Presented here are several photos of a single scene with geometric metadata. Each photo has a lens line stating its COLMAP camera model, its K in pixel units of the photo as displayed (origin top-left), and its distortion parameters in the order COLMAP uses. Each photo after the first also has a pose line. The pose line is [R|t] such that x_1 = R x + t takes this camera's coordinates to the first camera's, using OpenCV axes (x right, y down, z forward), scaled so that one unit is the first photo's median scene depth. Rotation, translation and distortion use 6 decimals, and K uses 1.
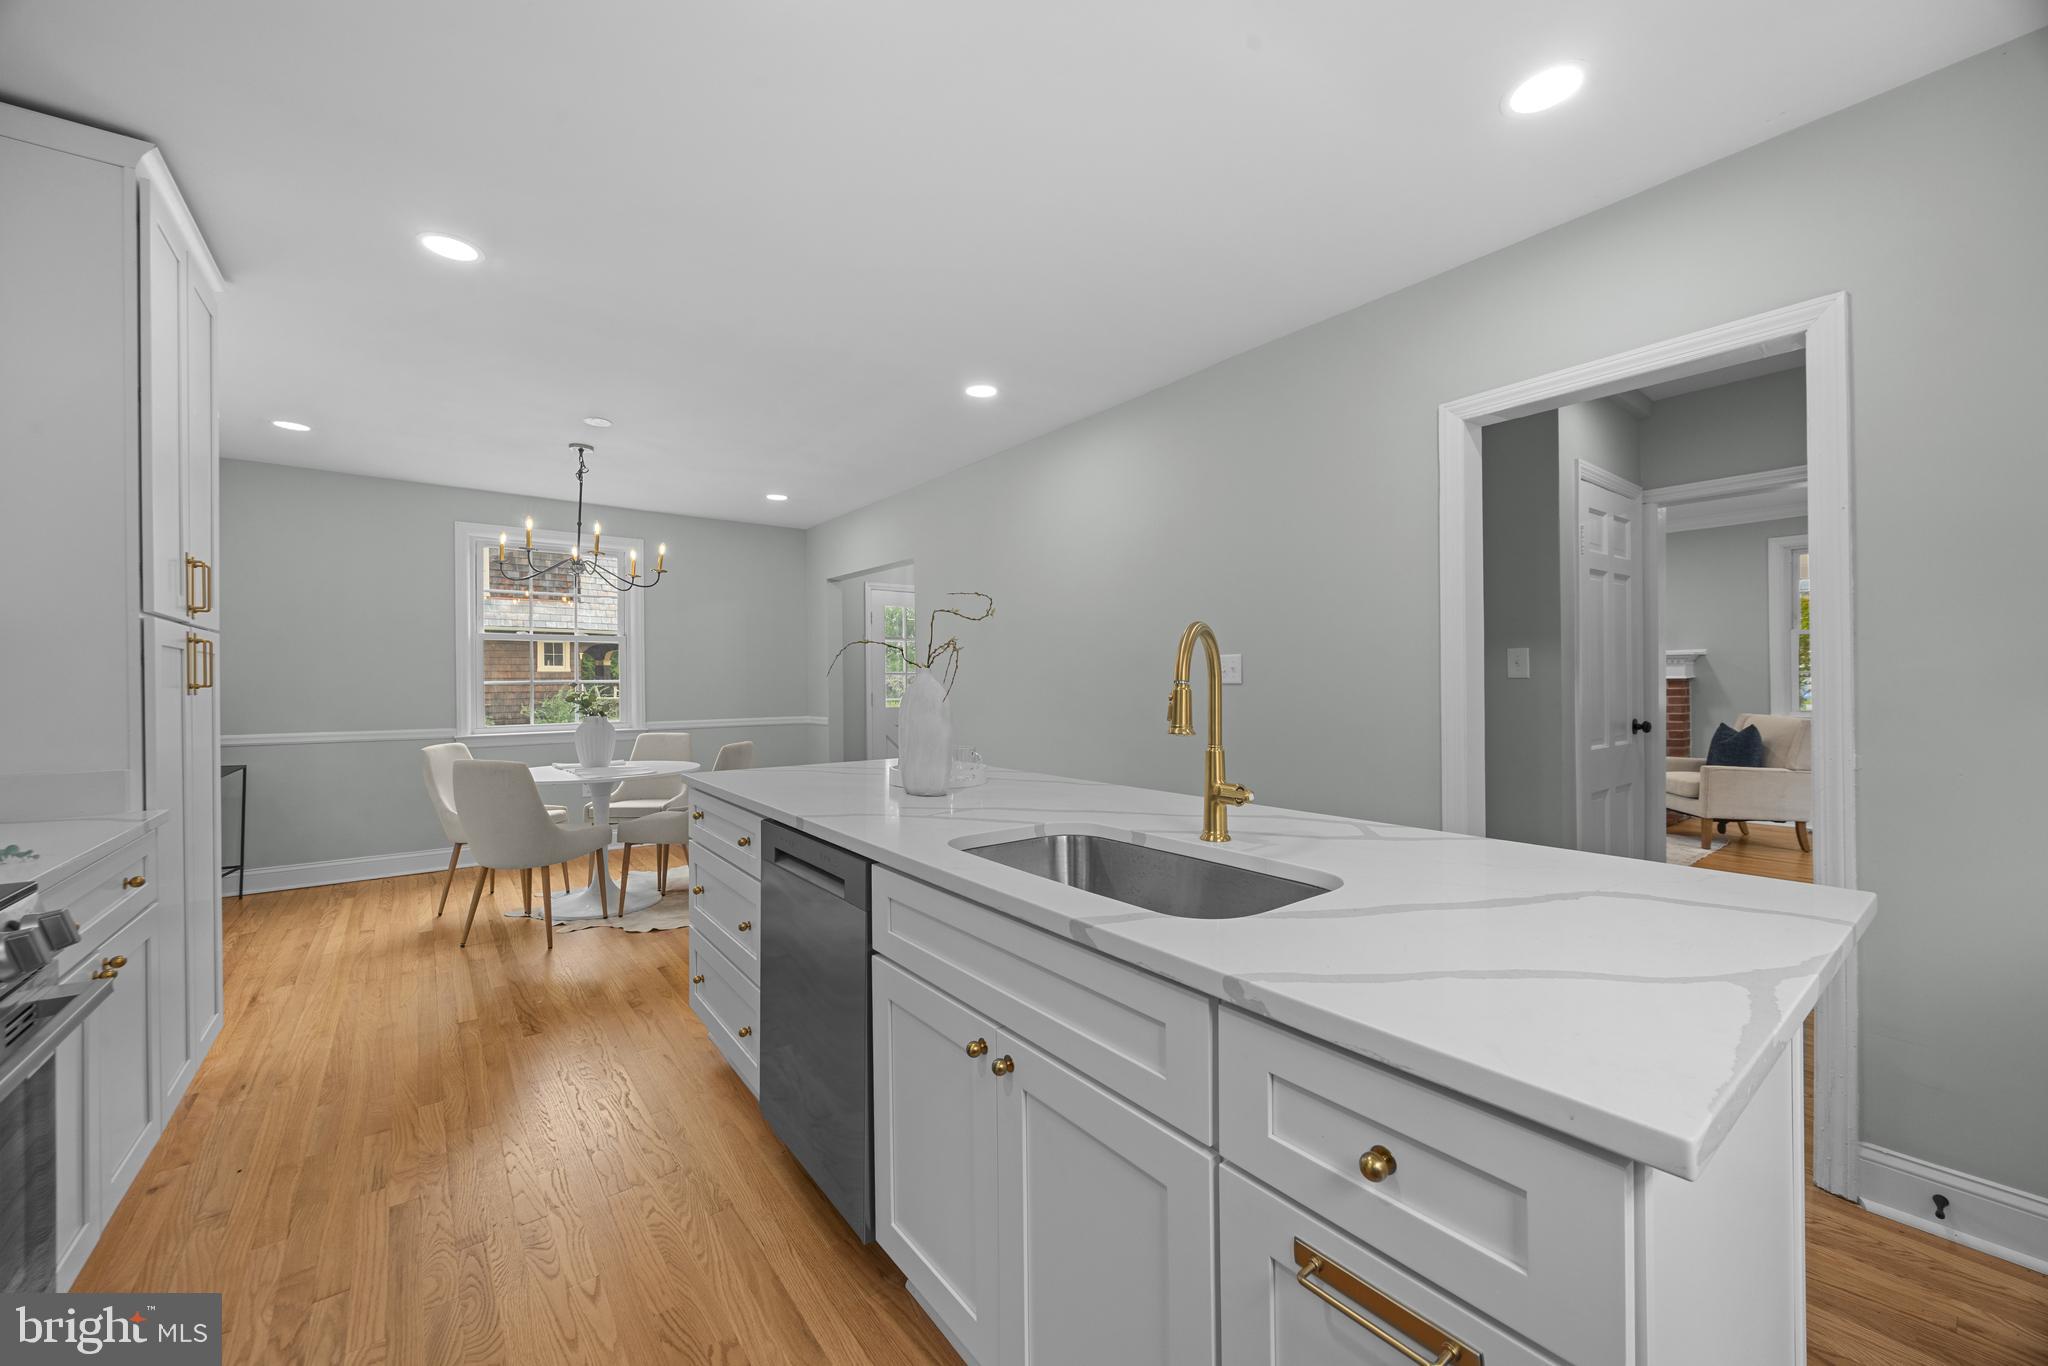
lens RADIAL K [[774.9, 0, 1024.5], [0, 774.9, 683.4], [0, 0, 1]] dist [-0.003801, -0.000086]
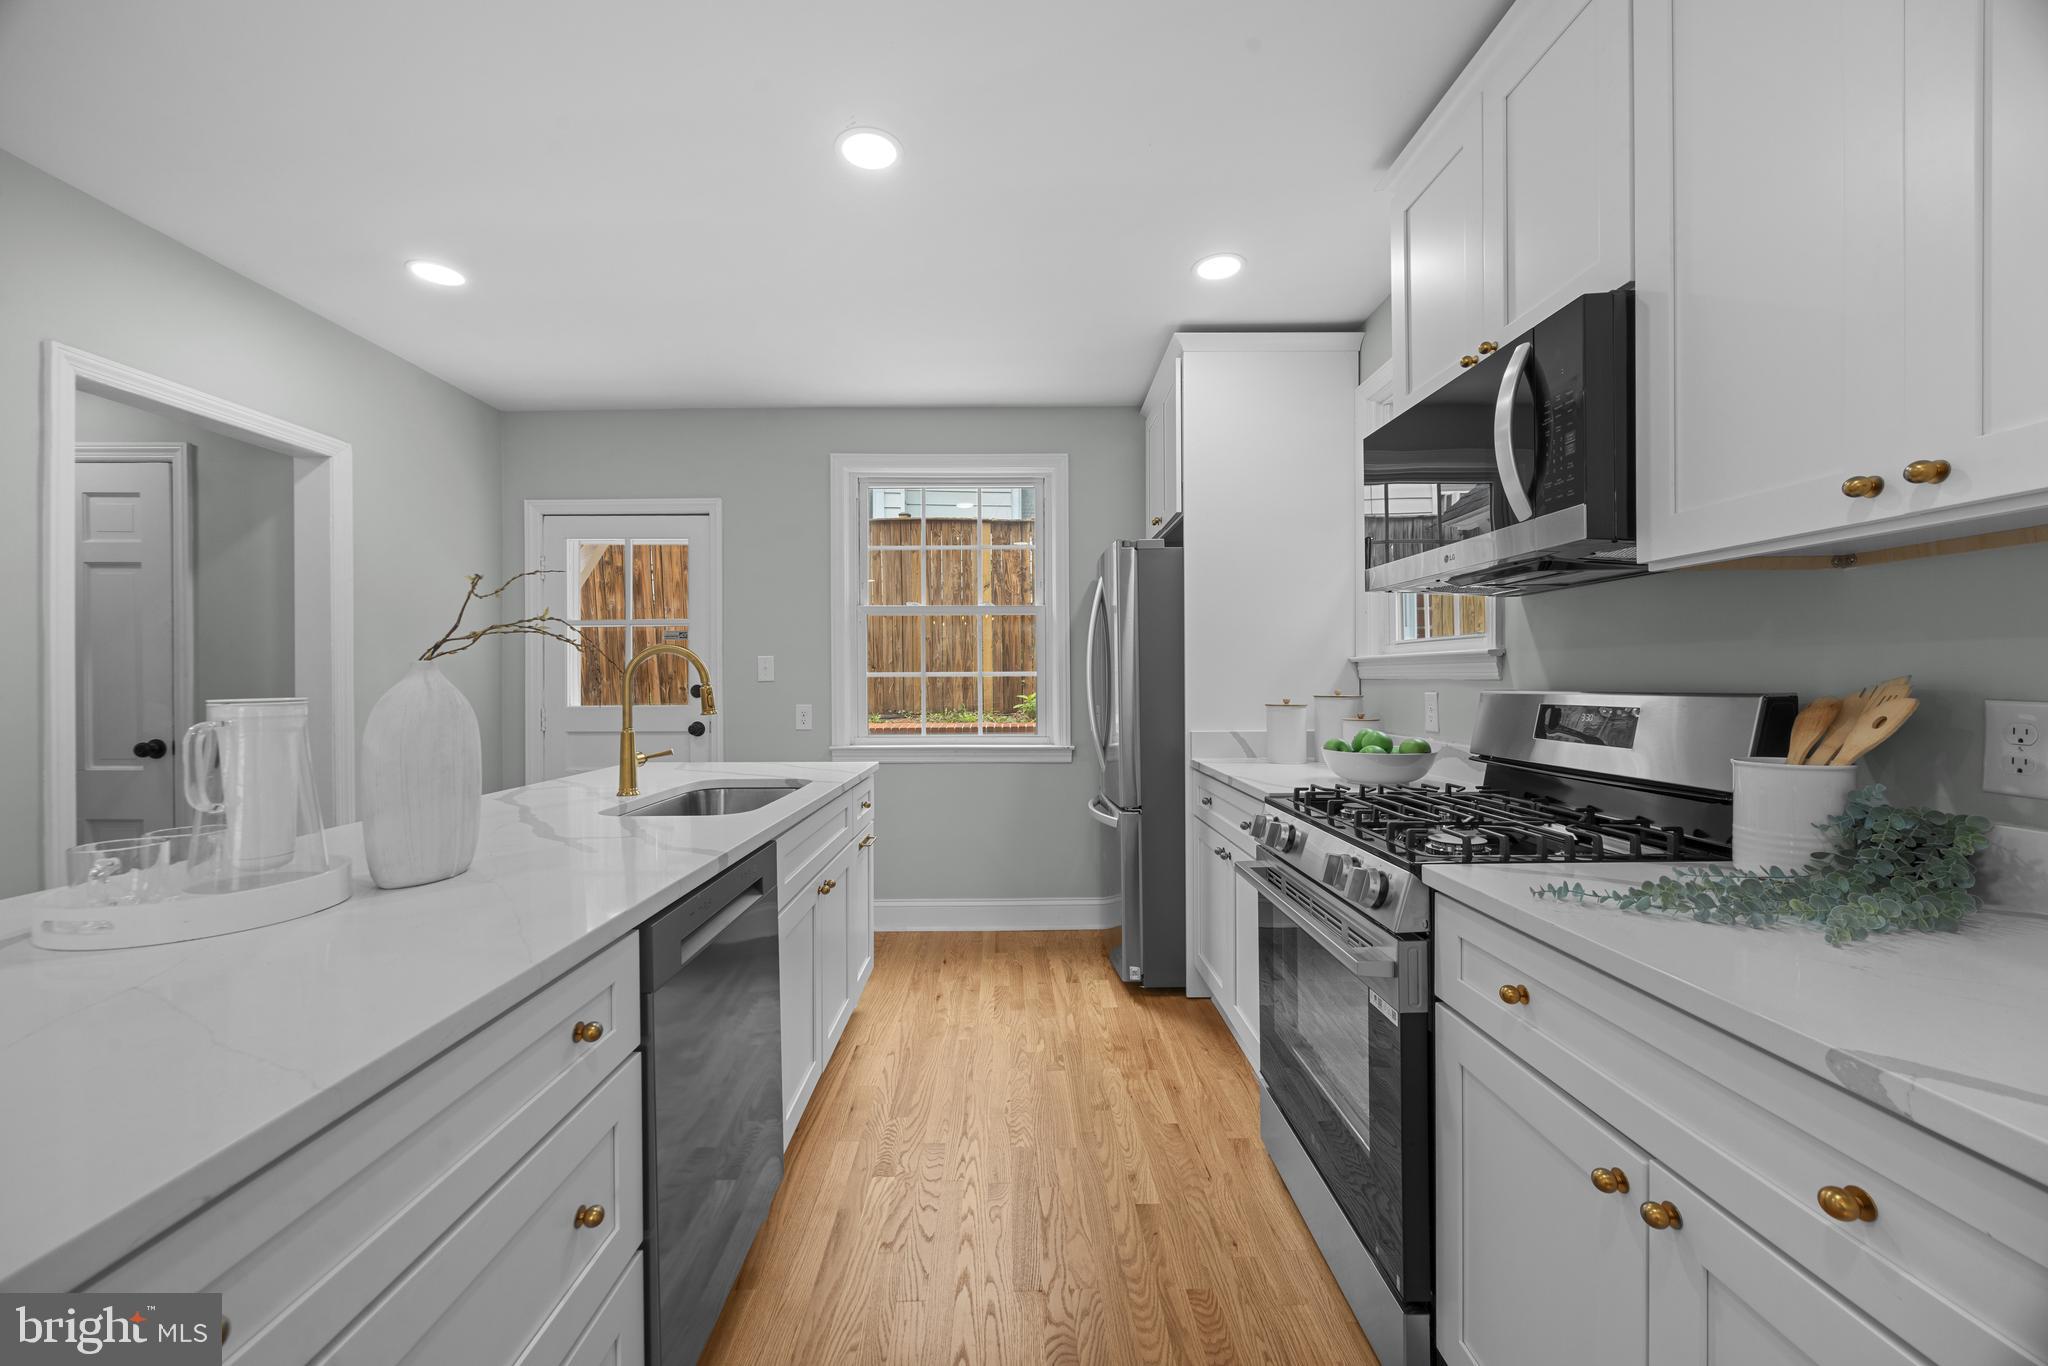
lens RADIAL K [[774.9, 0, 1022.0], [0, 774.9, 682.4], [0, 0, 1]] dist [-0.003801, -0.000086]
pose [[-0.796739, 0.010340, 0.604236, -0.868116], [0.015025, 0.999883, 0.002701, 0.000592], [-0.604137, 0.011230, -0.796801, 1.239083]]
